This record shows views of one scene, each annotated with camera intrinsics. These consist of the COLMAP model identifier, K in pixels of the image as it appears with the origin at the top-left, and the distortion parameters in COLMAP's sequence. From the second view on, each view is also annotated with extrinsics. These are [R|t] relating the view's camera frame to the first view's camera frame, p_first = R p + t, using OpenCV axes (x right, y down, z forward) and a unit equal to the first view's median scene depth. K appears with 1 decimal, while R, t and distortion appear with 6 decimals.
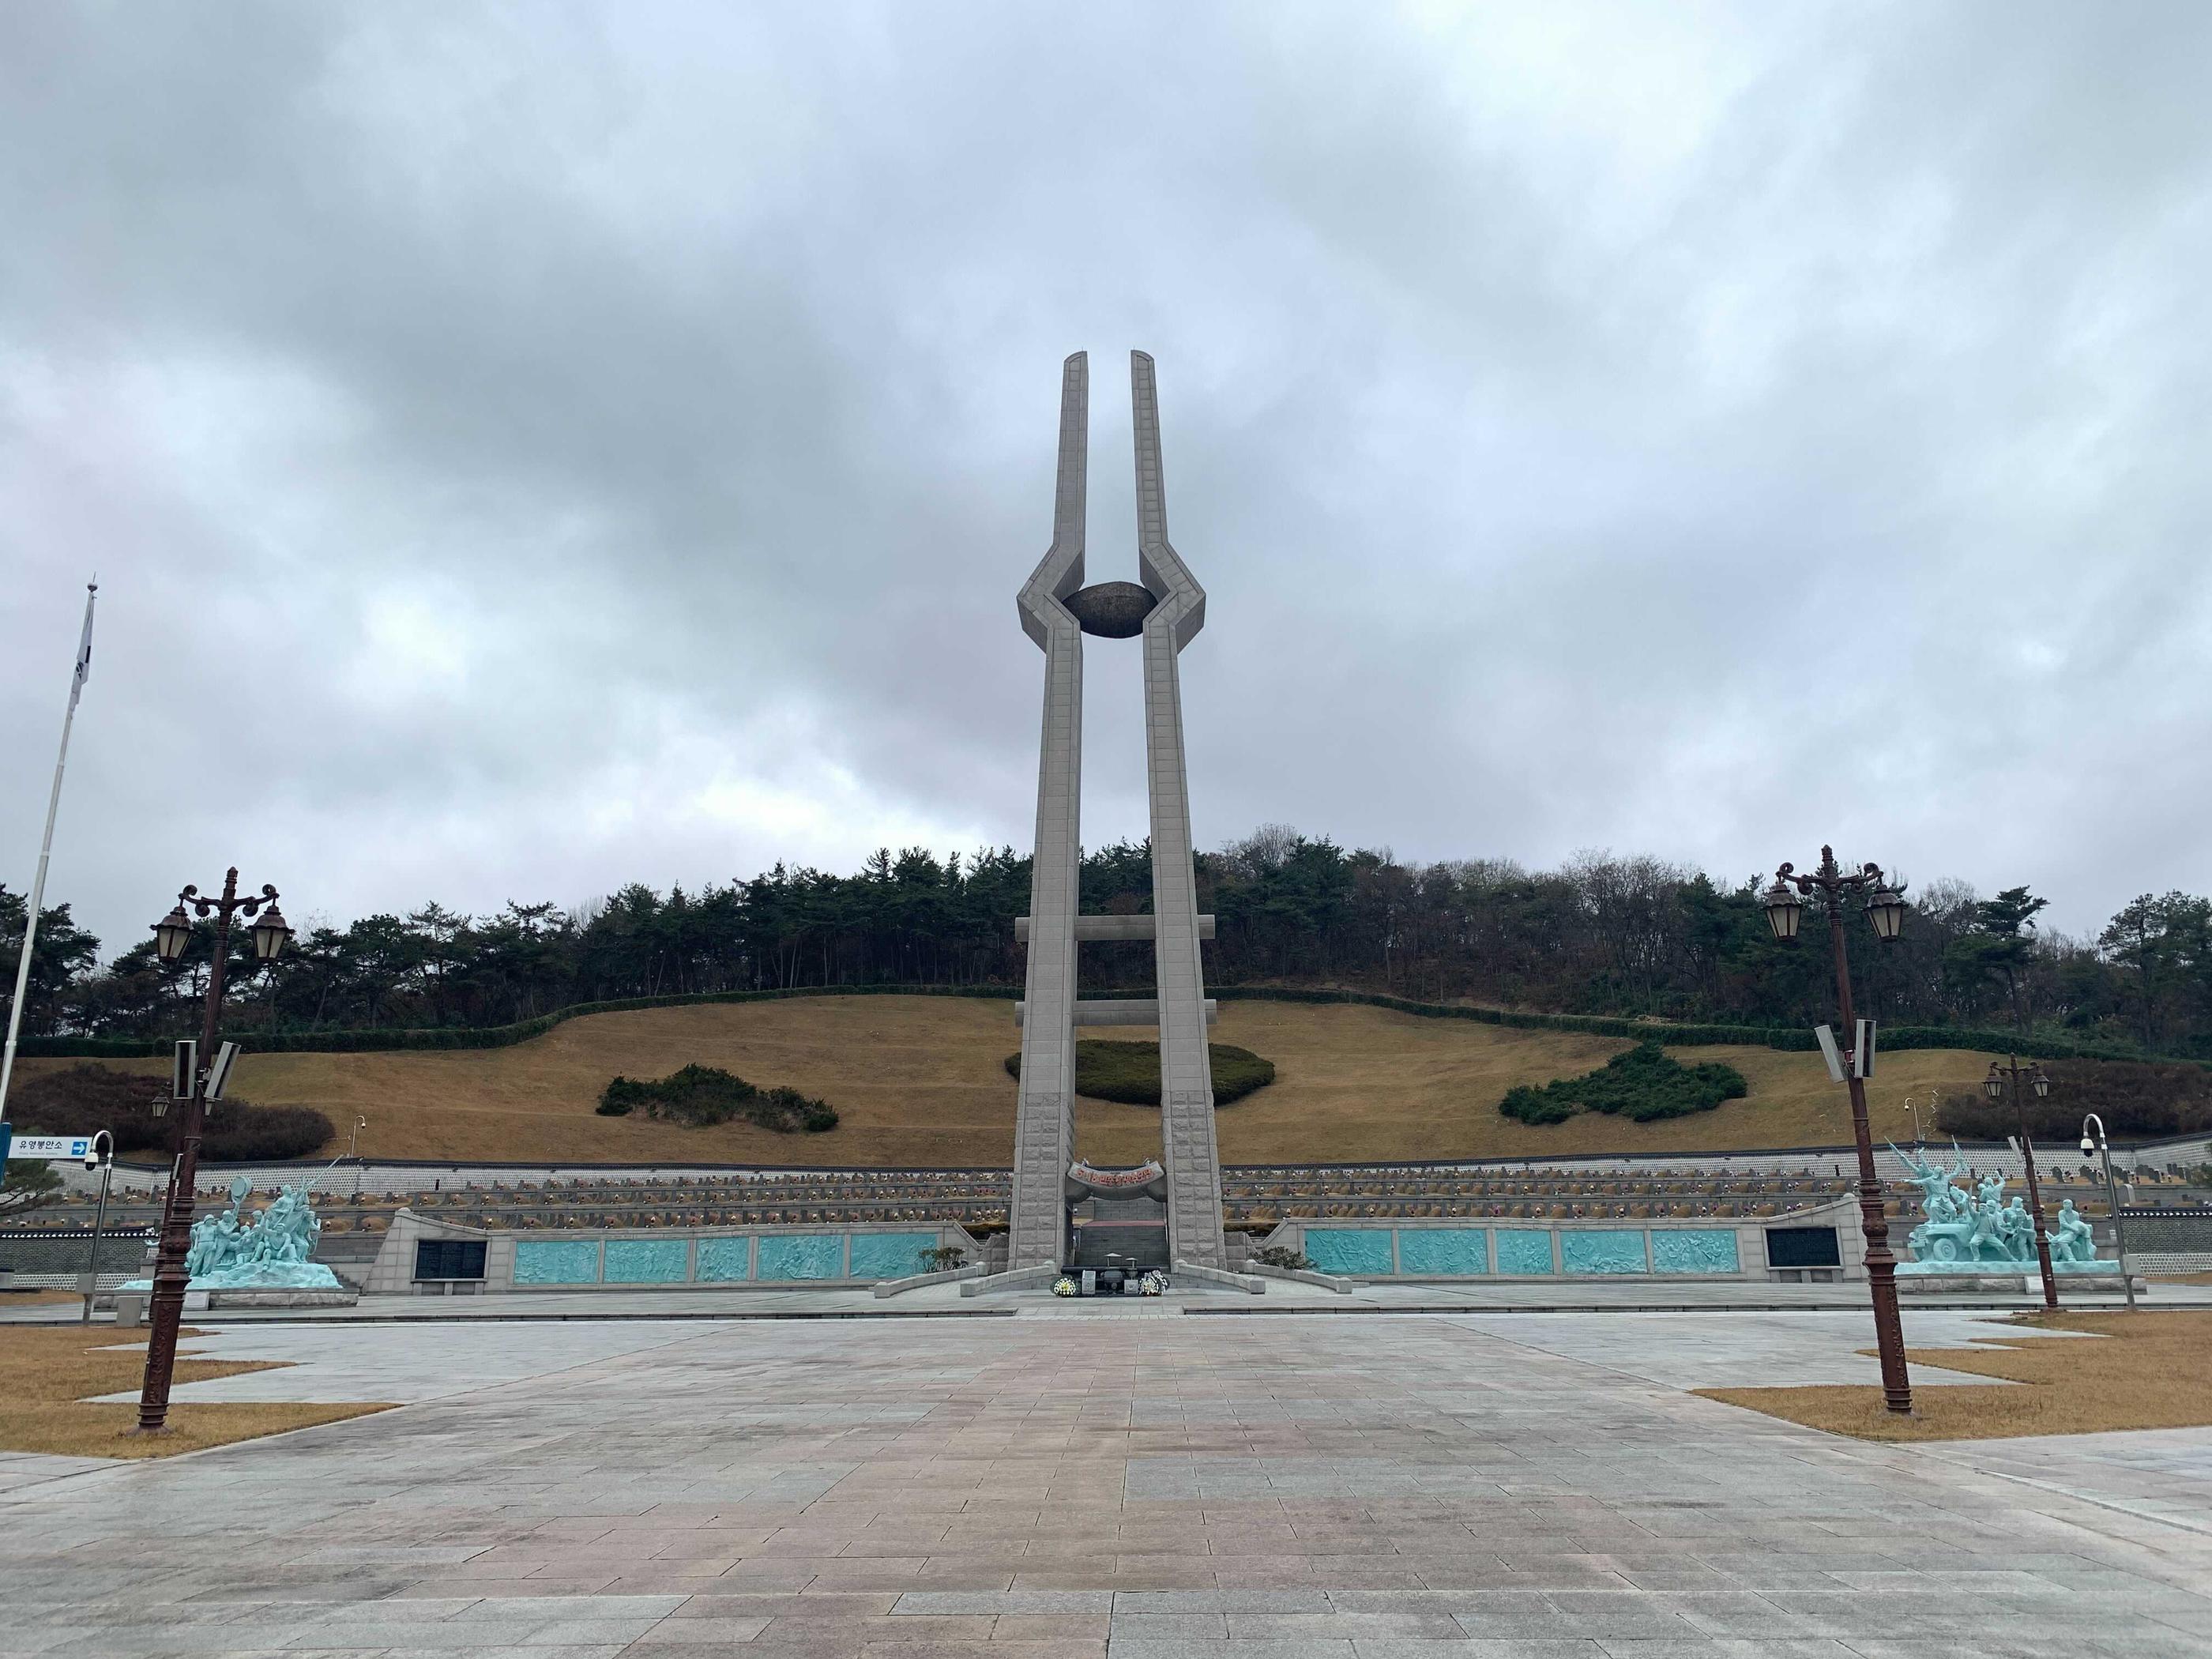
lens RADIAL K [[1558.9, 0, 1100.1], [0, 1558.9, 783.8], [0, 0, 1]] dist [0.005890, -0.005255]
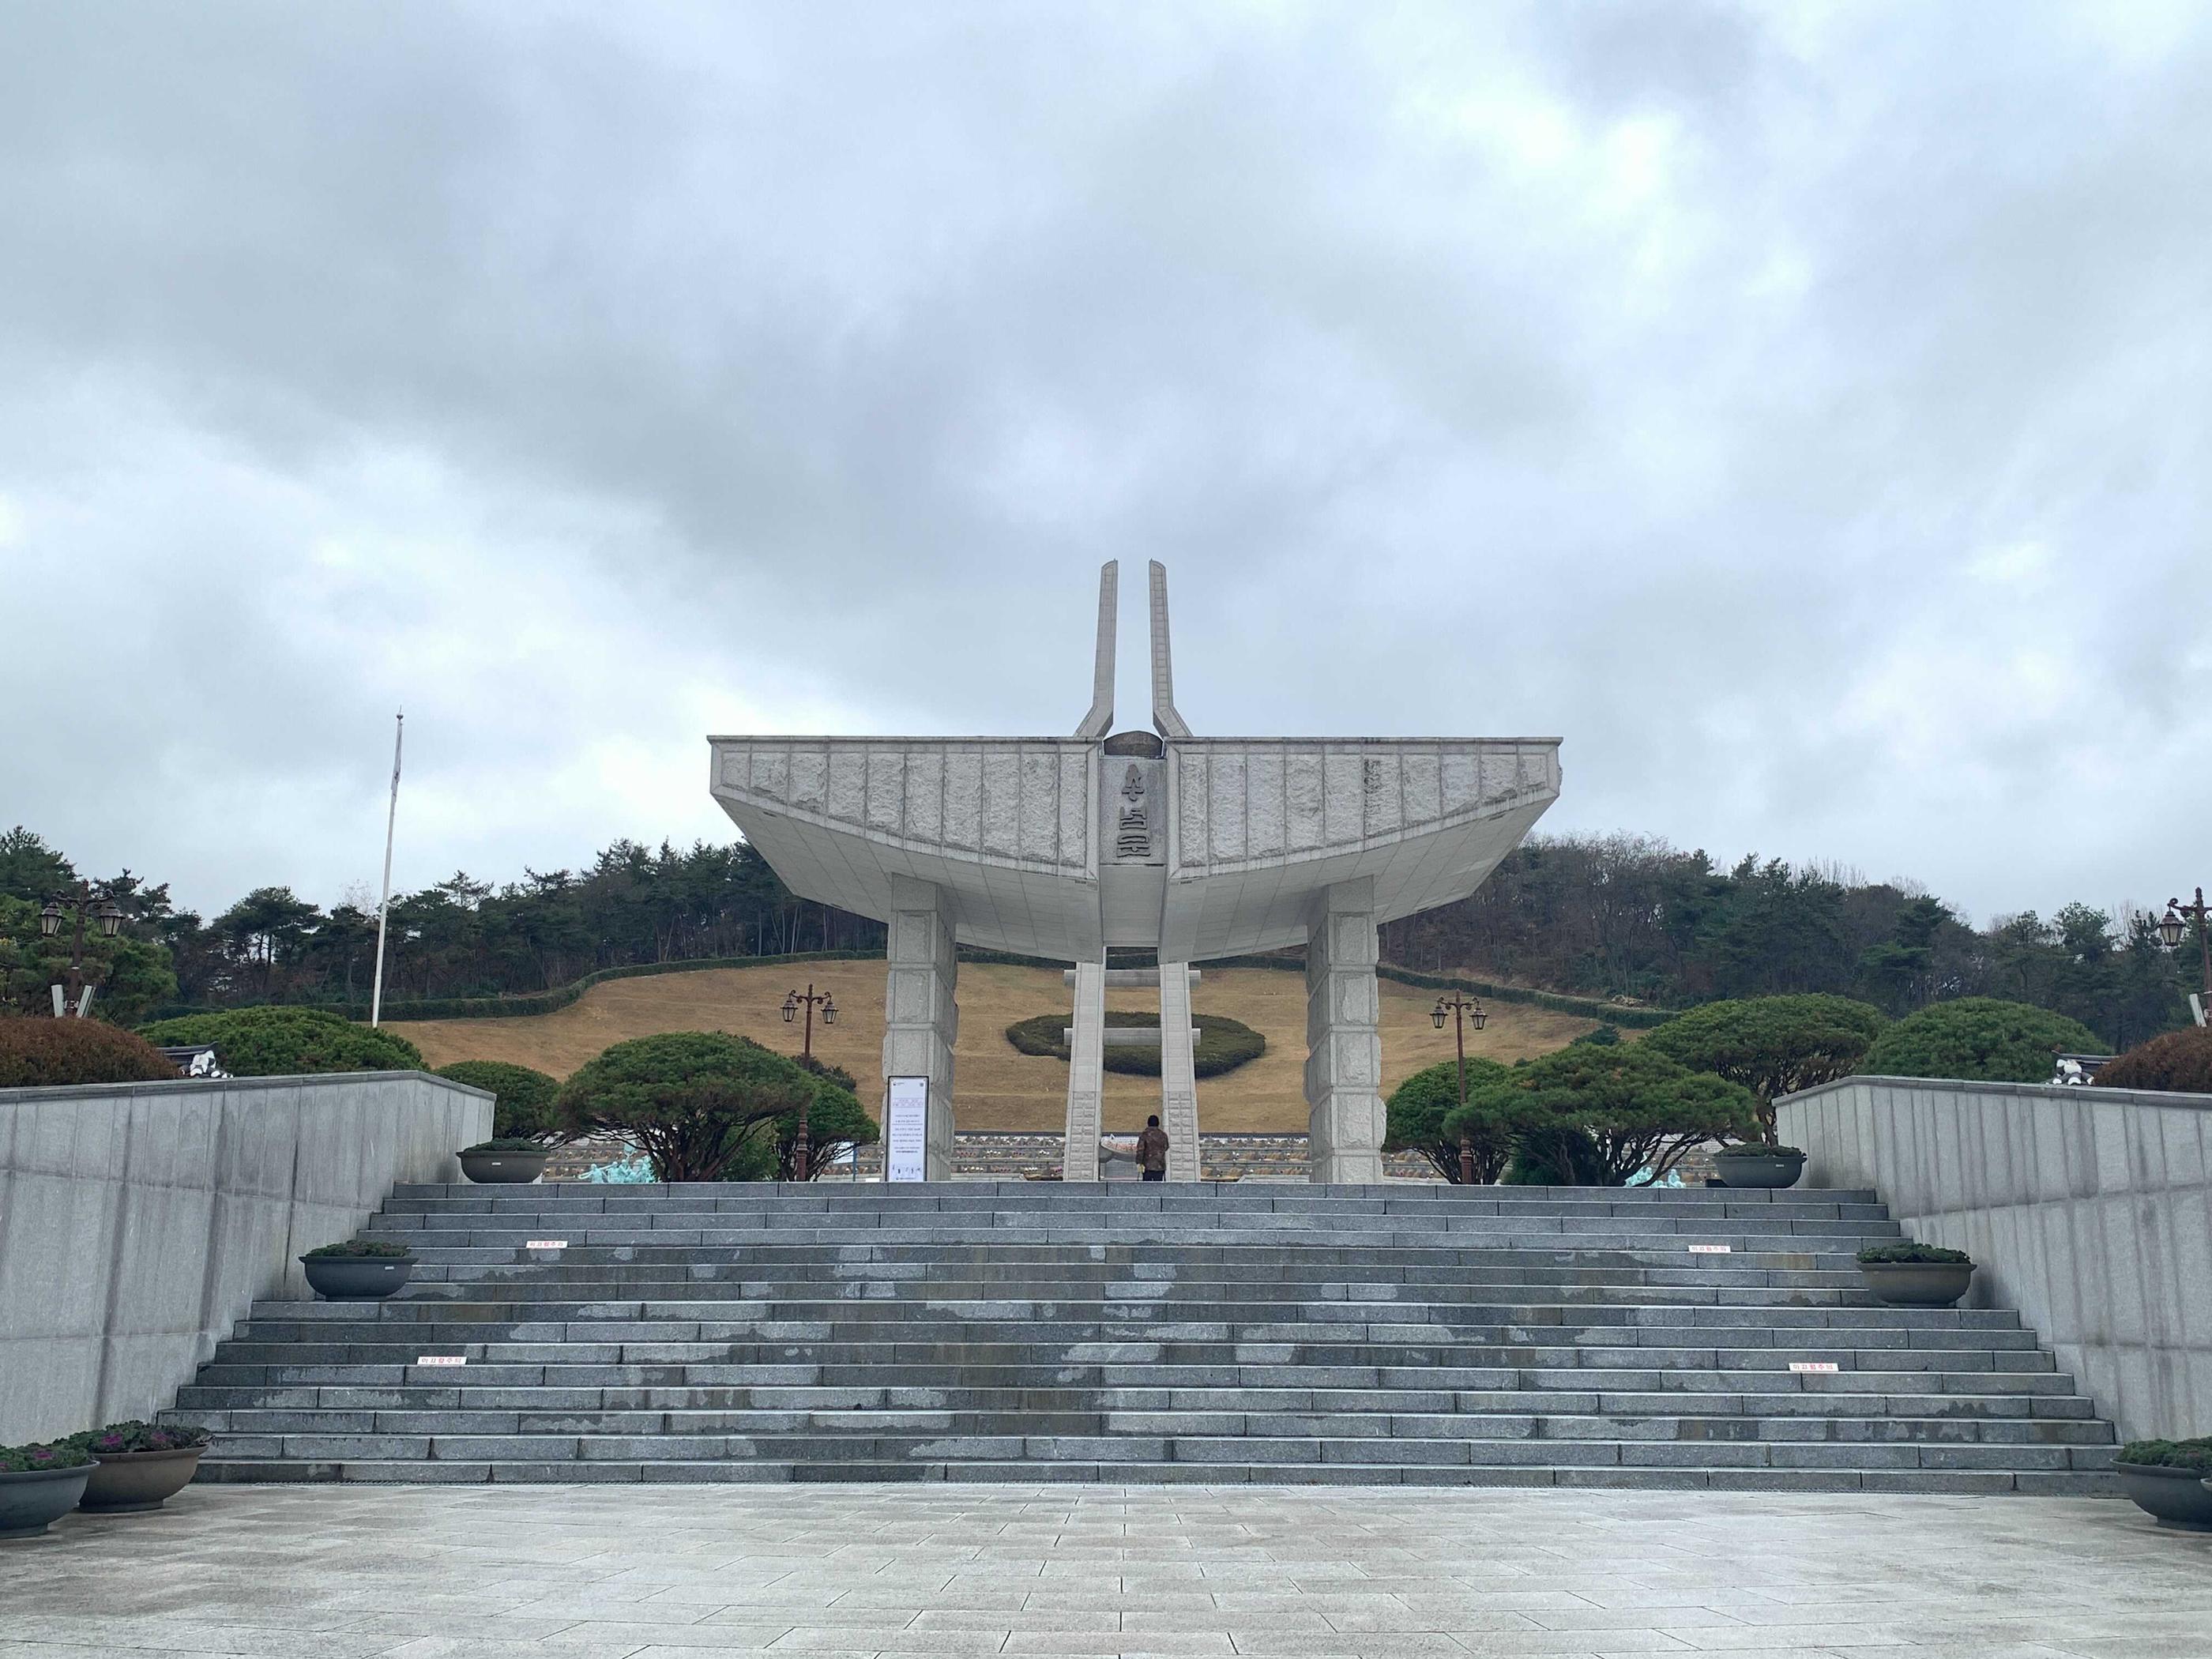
lens RADIAL K [[1672.9, 0, 1106.0], [0, 1672.9, 829.5], [0, 0, 1]] dist [-0.001523, 0.004773]
pose [[0.999843, 0.015903, 0.007832, -0.006141], [-0.016369, 0.997838, 0.063649, -0.030425], [-0.006803, -0.063767, 0.997942, -0.116042]]
